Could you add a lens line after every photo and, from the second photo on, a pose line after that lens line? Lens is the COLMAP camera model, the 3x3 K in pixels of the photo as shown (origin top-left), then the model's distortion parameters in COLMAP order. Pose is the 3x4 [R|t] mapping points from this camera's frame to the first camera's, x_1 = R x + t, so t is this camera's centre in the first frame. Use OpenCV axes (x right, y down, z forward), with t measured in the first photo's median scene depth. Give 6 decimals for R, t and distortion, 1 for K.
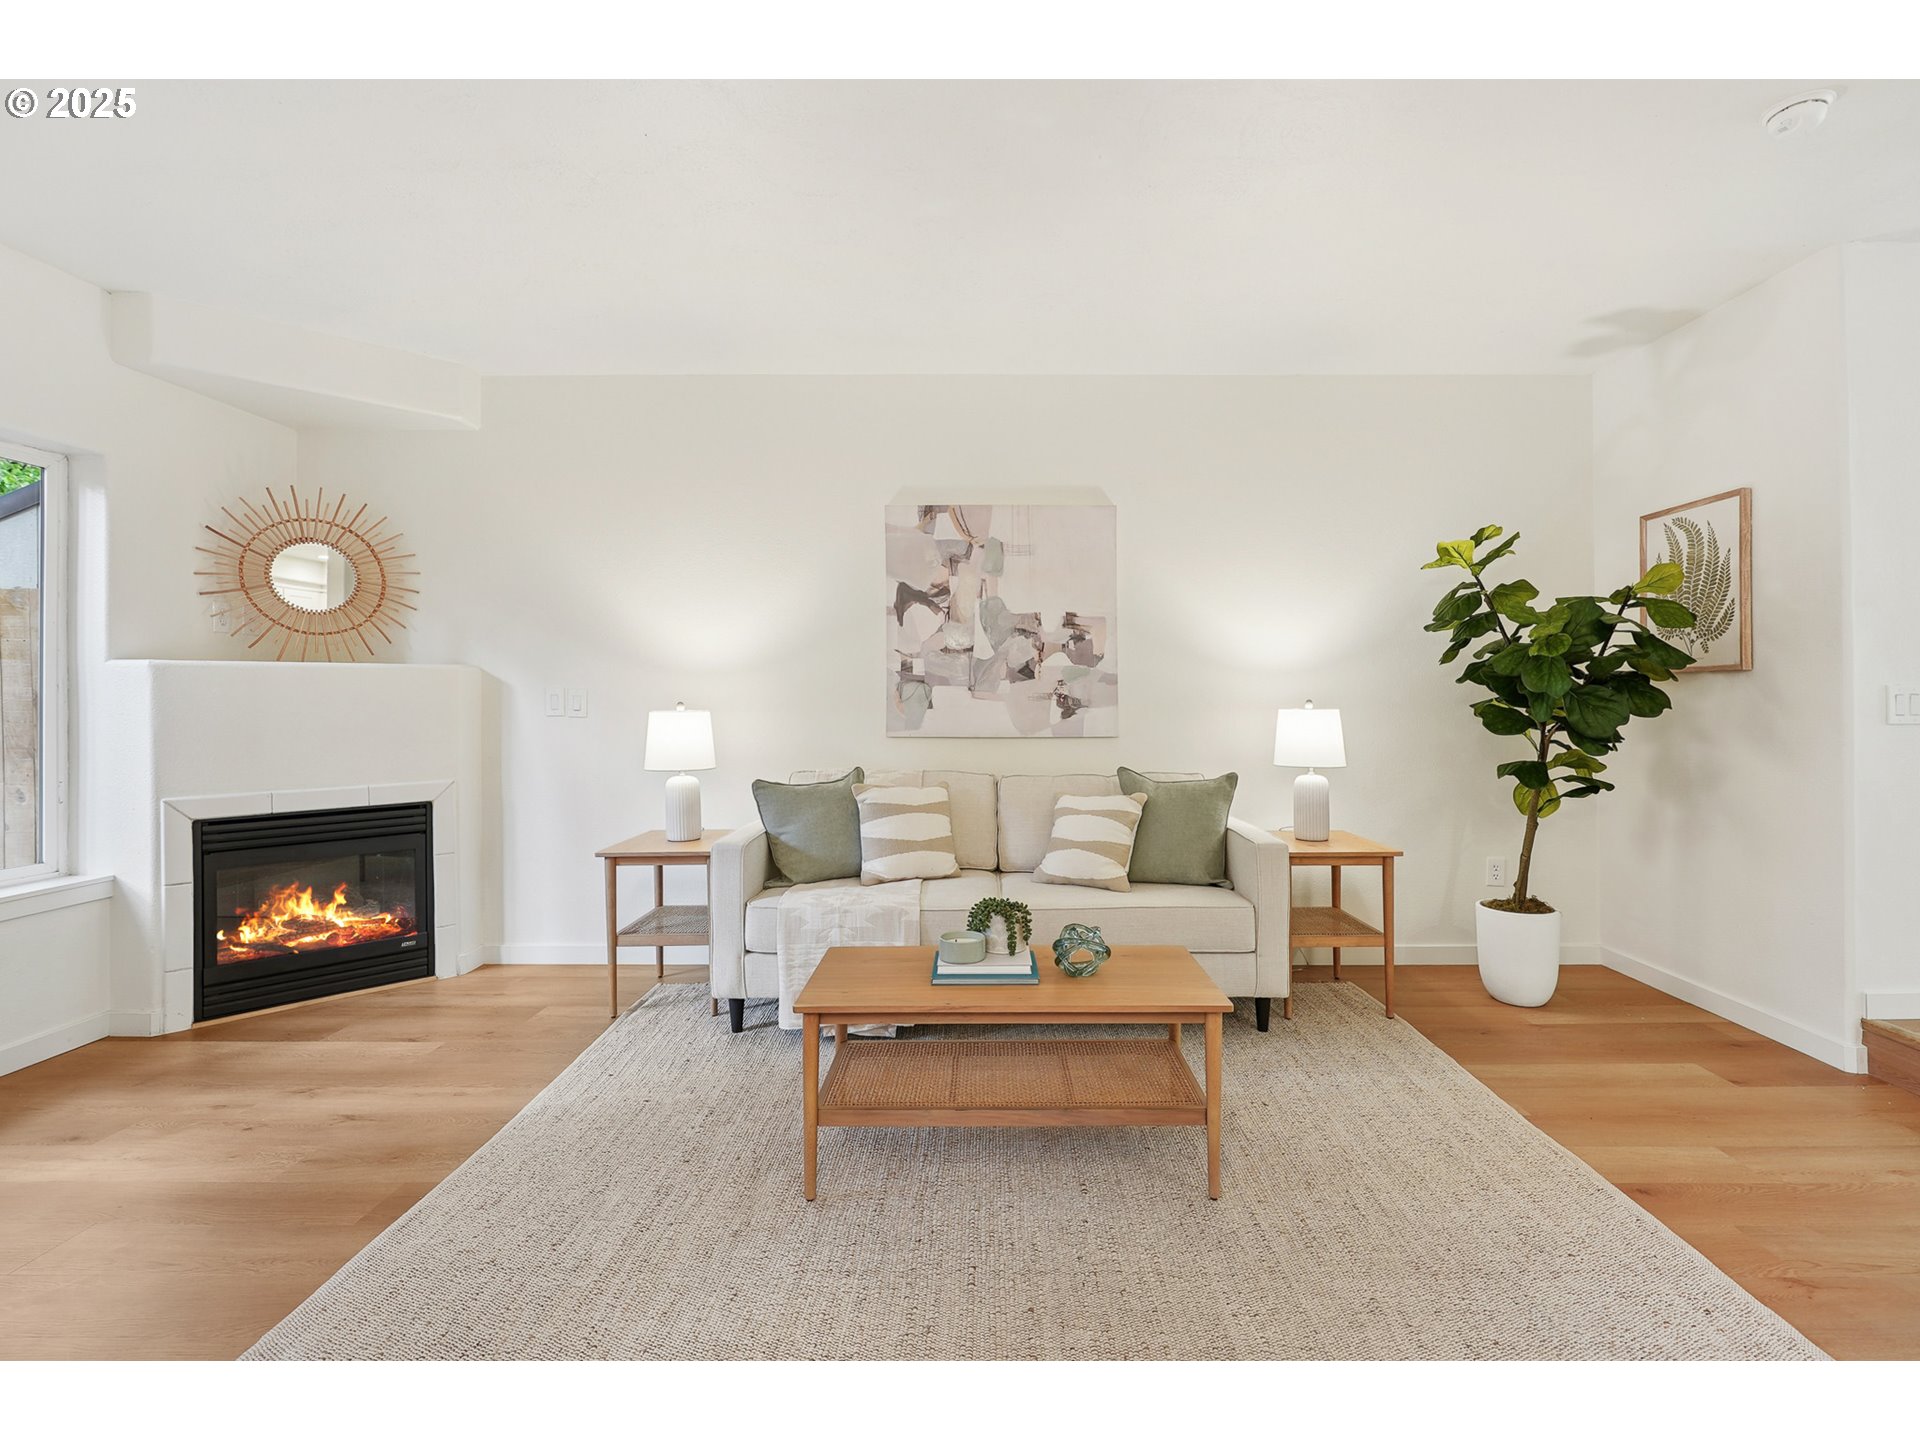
lens RADIAL K [[888.3, 0, 964.9], [0, 888.3, 709.5], [0, 0, 1]] dist [-0.025907, 0.023245]
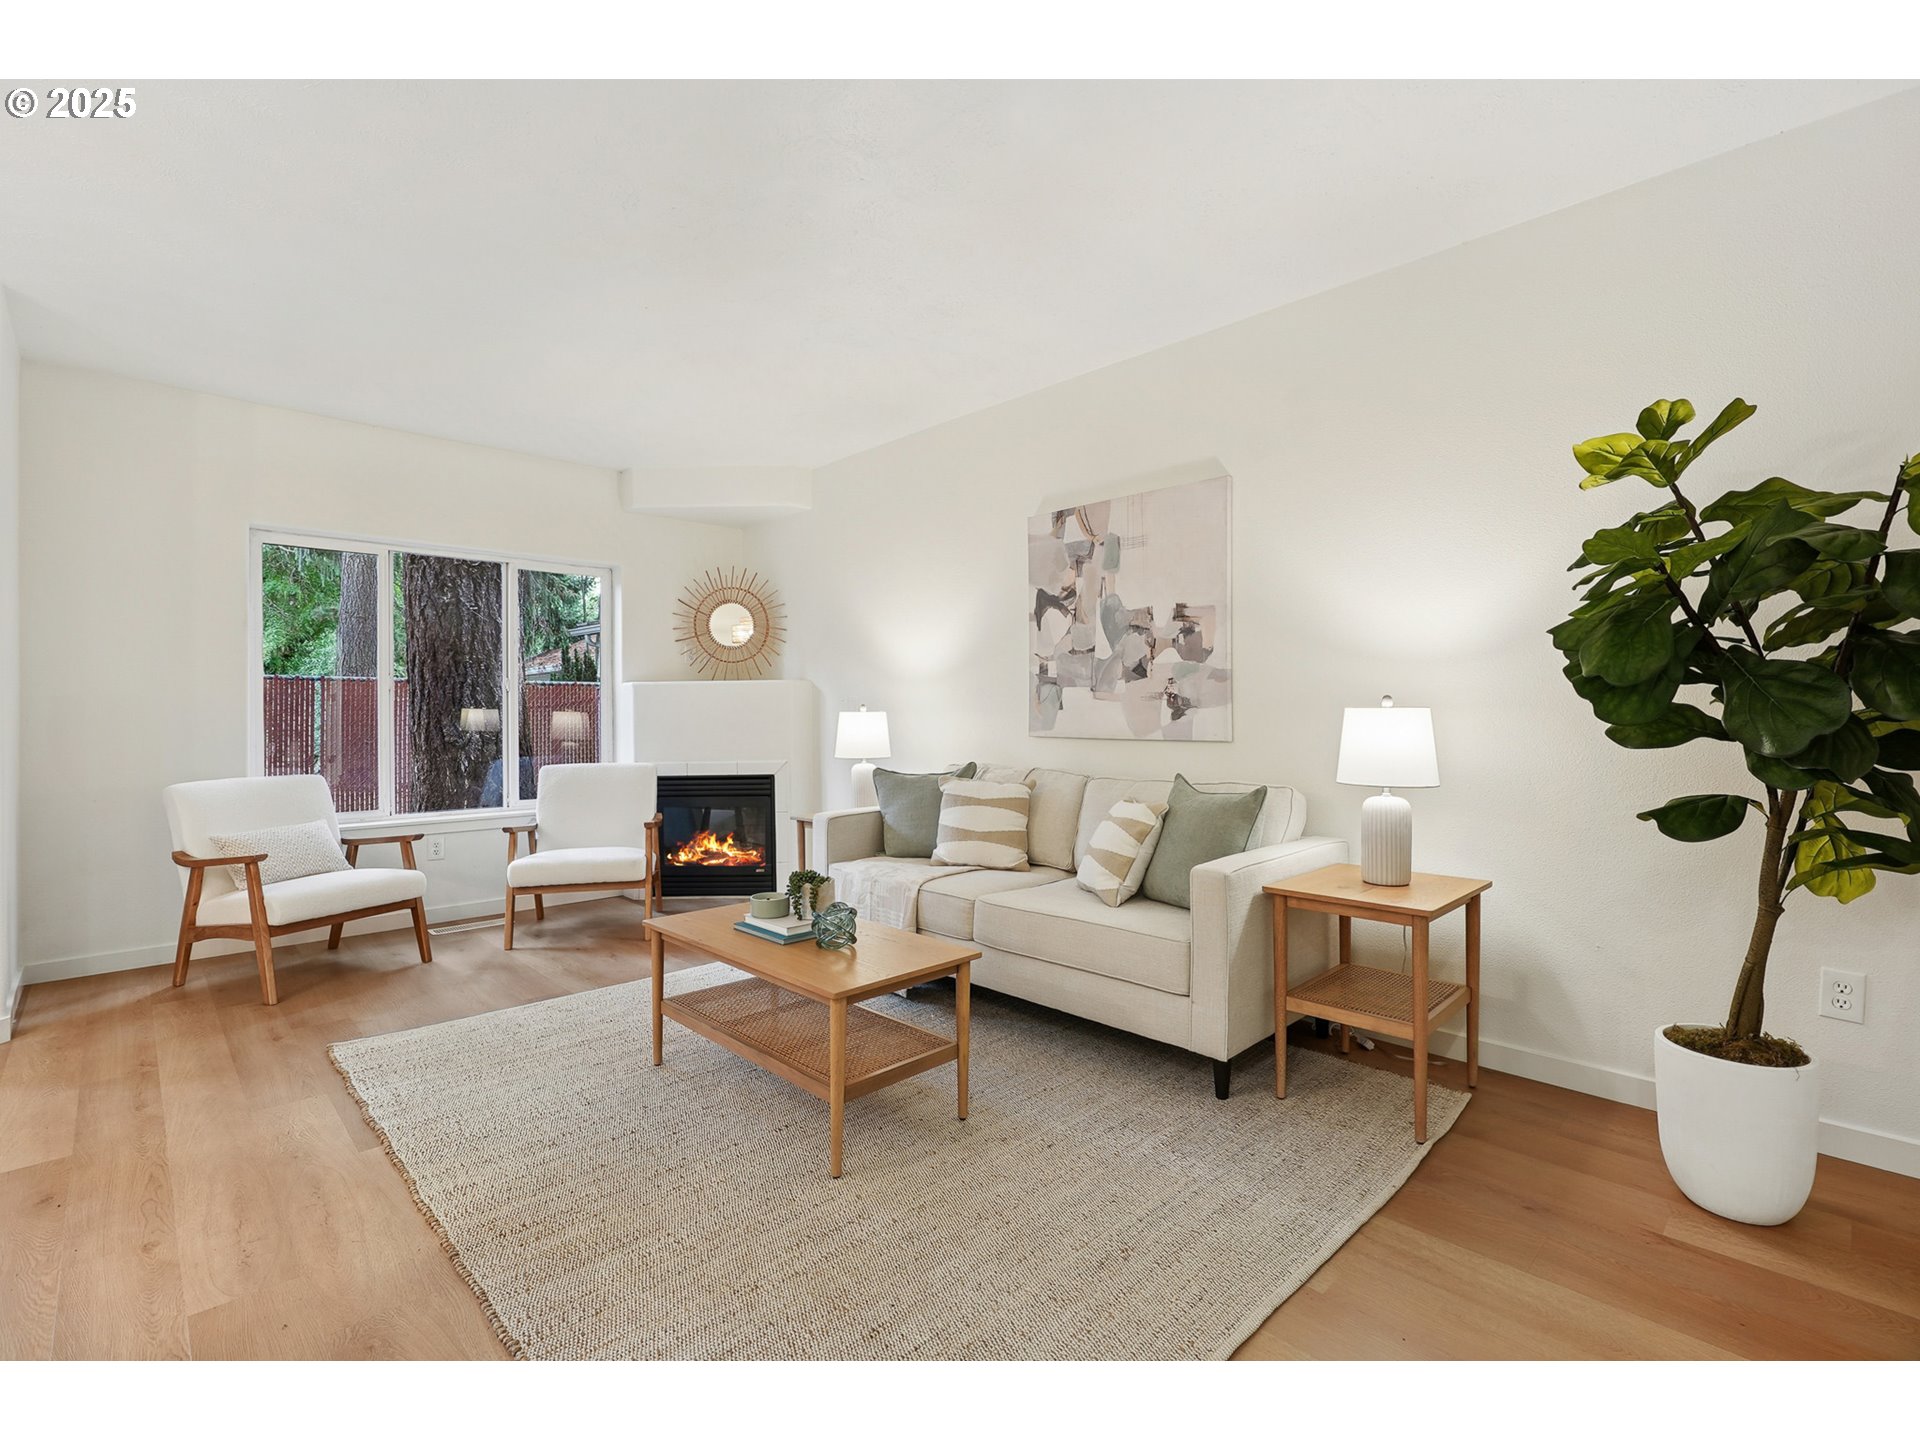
lens RADIAL K [[862.2, 0, 971.7], [0, 862.2, 731.9], [0, 0, 1]] dist [-0.020271, 0.000275]
pose [[0.705960, 0.015043, -0.708092, 0.593468], [-0.006220, 0.999868, 0.015040, 0.010400], [0.708225, -0.006214, 0.705960, 0.225947]]
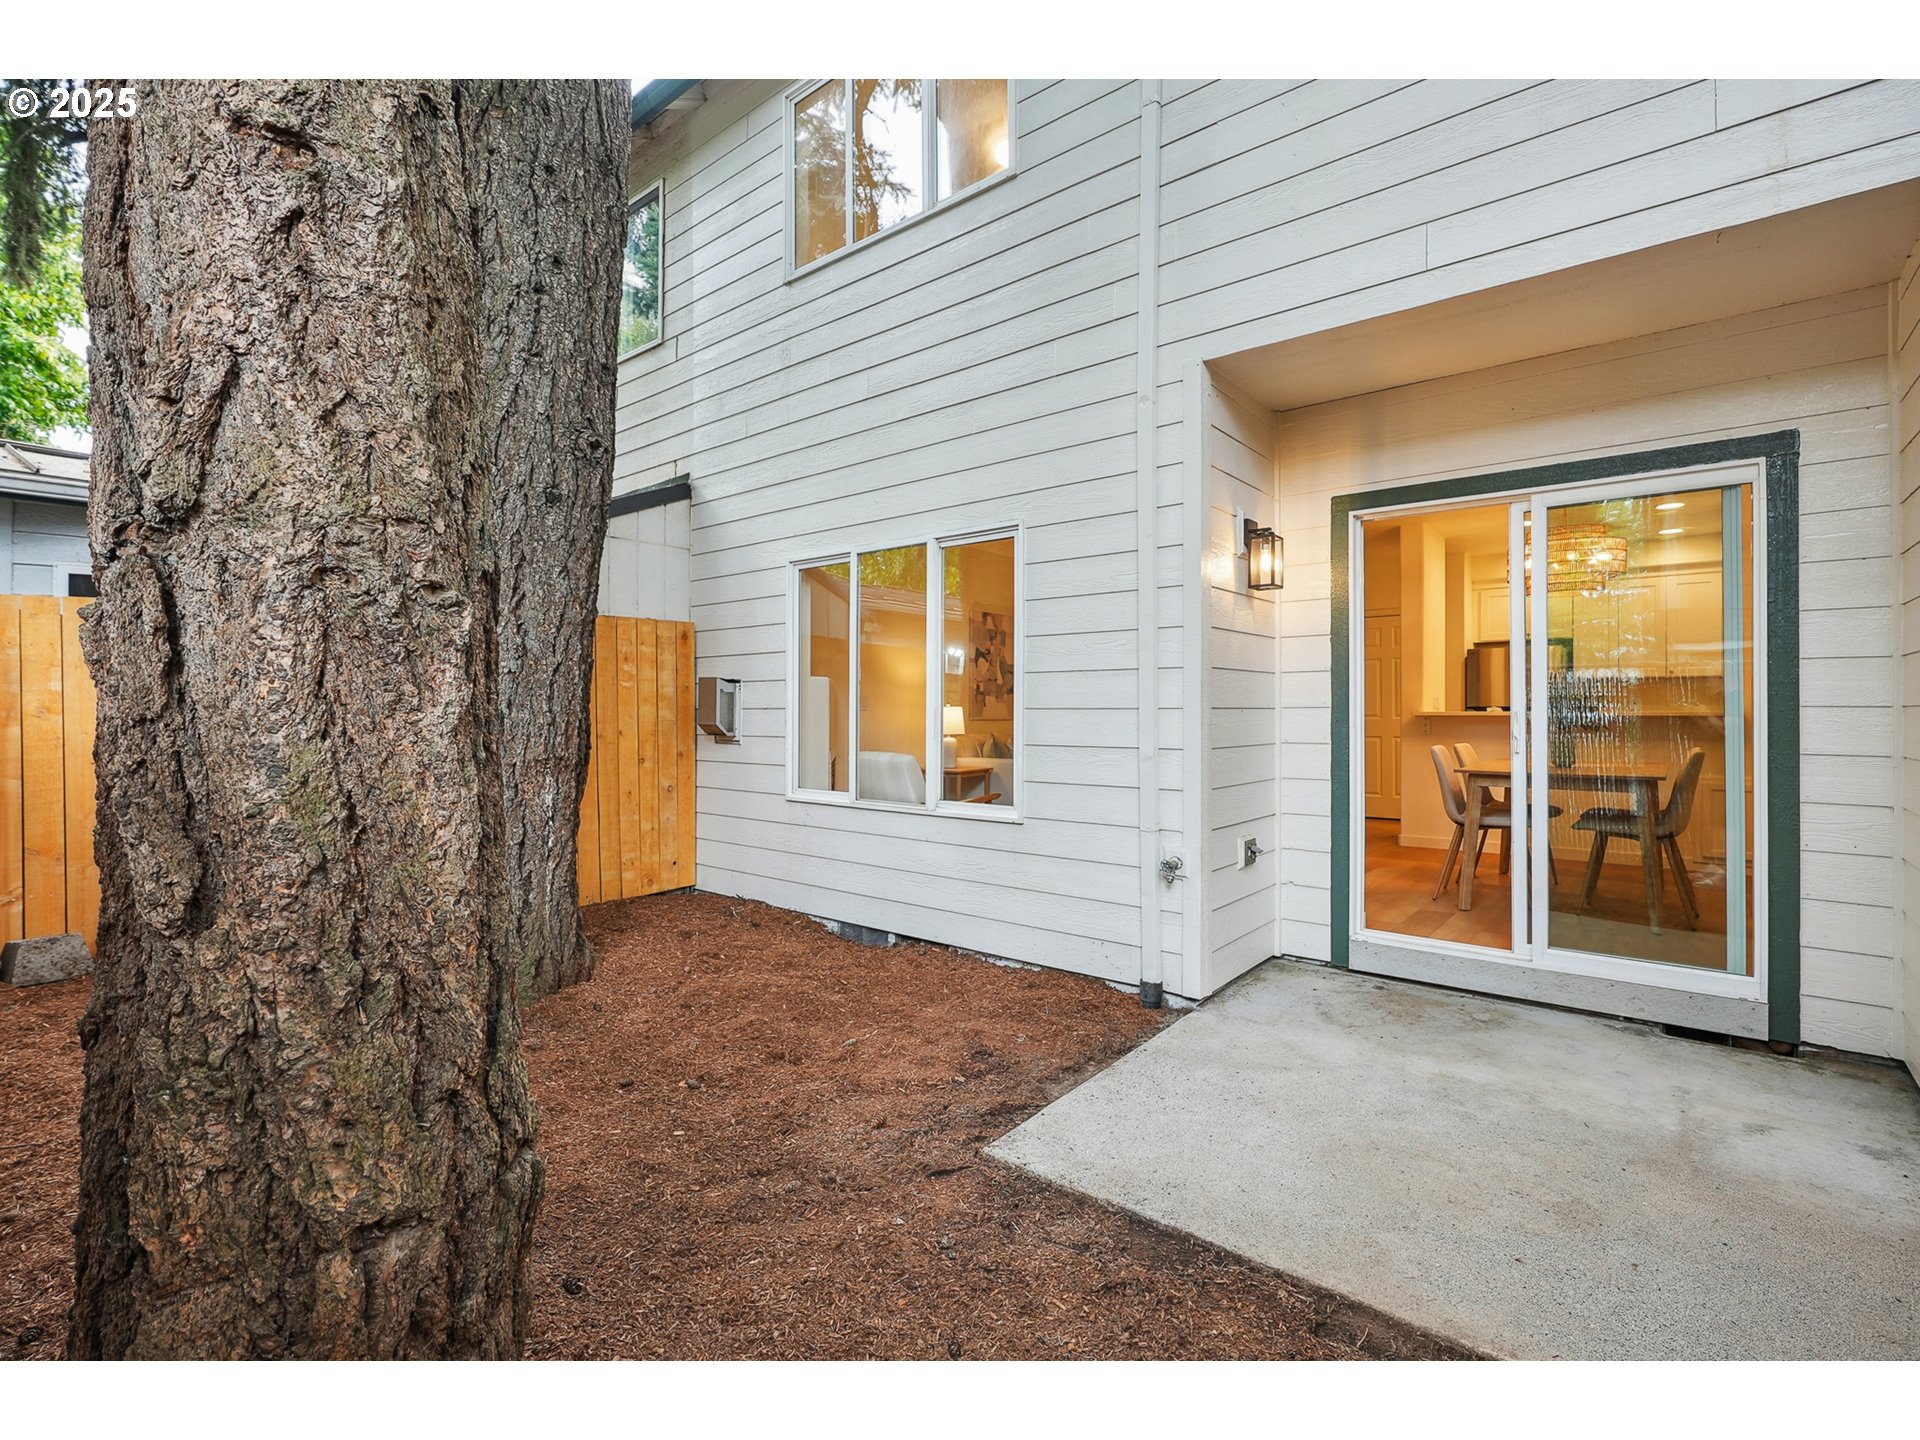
lens RADIAL K [[888.3, 0, 964.9], [0, 888.3, 709.5], [0, 0, 1]] dist [-0.025907, 0.023245]
pose [[0.629619, 0.004024, 0.776894, -1.735826], [0.001565, 0.999978, -0.006448, 0.019293], [-0.776903, 0.005276, 0.629599, -0.311187]]
